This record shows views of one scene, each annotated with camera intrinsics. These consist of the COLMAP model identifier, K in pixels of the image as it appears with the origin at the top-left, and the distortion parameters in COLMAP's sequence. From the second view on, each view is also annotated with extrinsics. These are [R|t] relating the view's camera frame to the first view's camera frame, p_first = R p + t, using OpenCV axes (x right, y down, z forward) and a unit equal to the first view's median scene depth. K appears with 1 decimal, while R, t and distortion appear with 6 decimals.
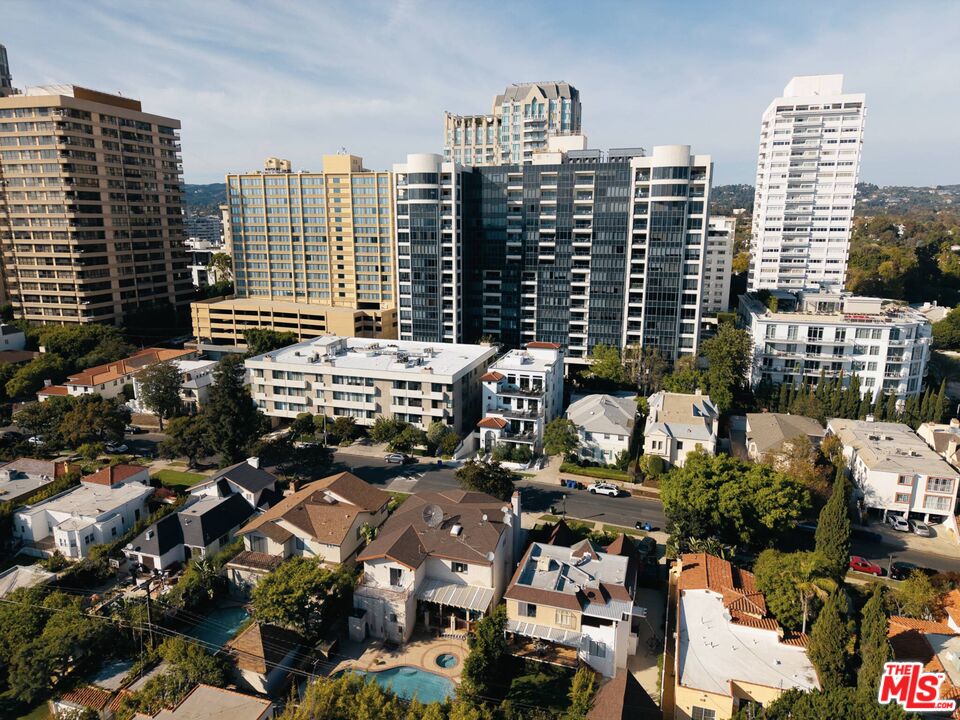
lens RADIAL K [[648.5, 0, 480.5], [0, 648.5, 361.4], [0, 0, 1]] dist [0.032299, -0.033962]
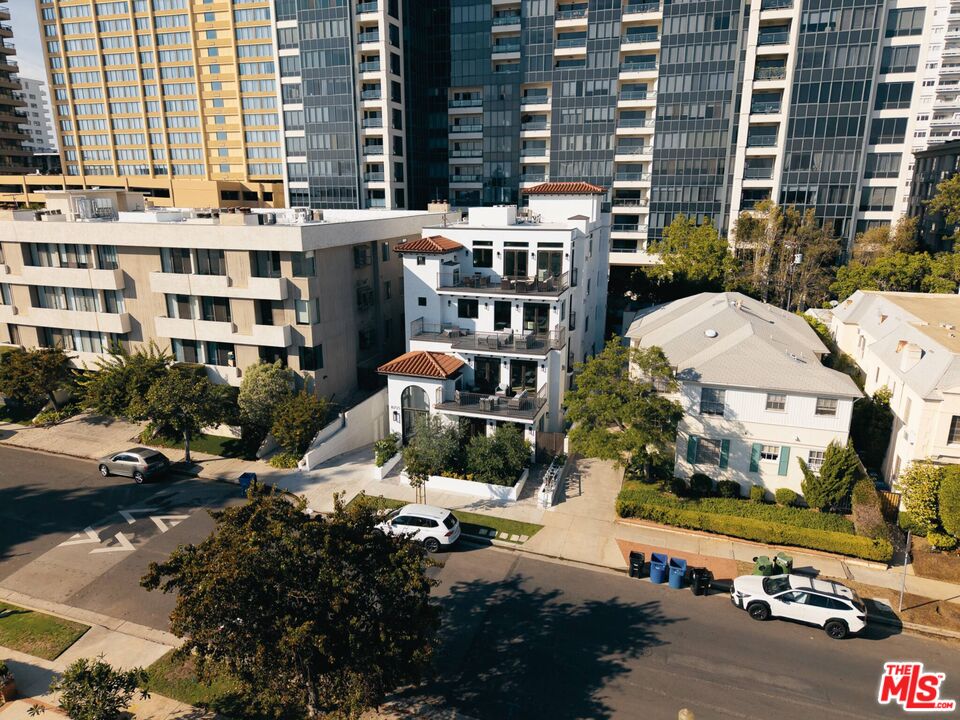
lens RADIAL K [[648.5, 0, 480.9], [0, 648.5, 360.7], [0, 0, 1]] dist [0.032299, -0.033962]
pose [[0.999765, 0.001496, -0.021632, 0.049866], [-0.000545, 0.999037, 0.043879, 0.065622], [0.021676, -0.043857, 0.998803, 0.546198]]
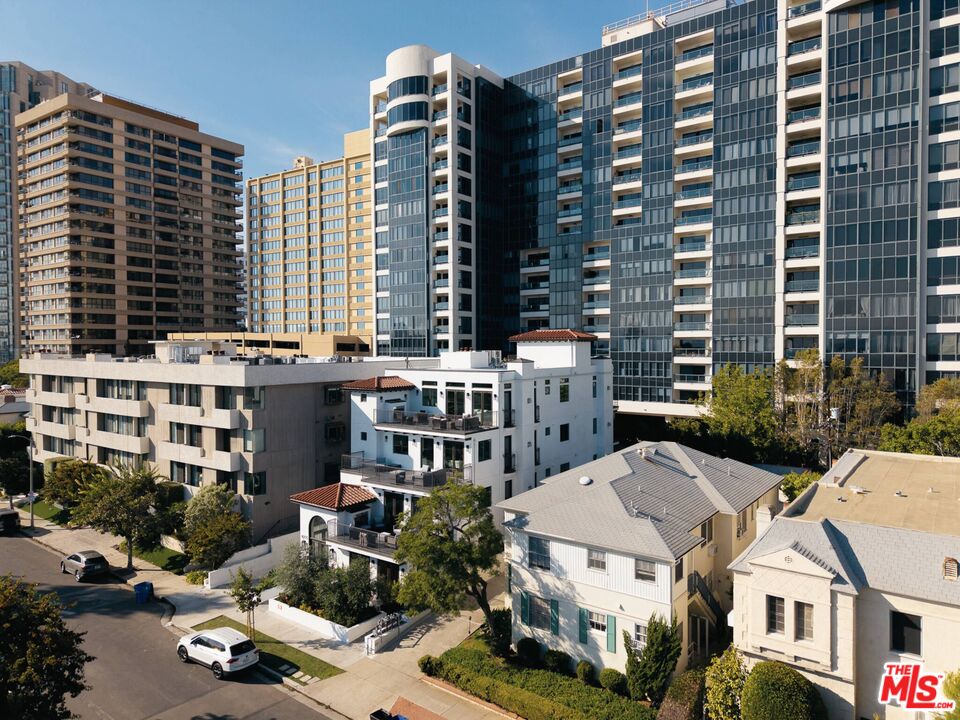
lens RADIAL K [[648.5, 0, 477.6], [0, 648.5, 354.4], [0, 0, 1]] dist [0.032299, -0.033962]
pose [[0.940372, -0.001772, -0.340143, 0.189803], [-0.066961, 0.979455, -0.190224, 0.068912], [0.333492, 0.201657, 0.920933, 0.567192]]
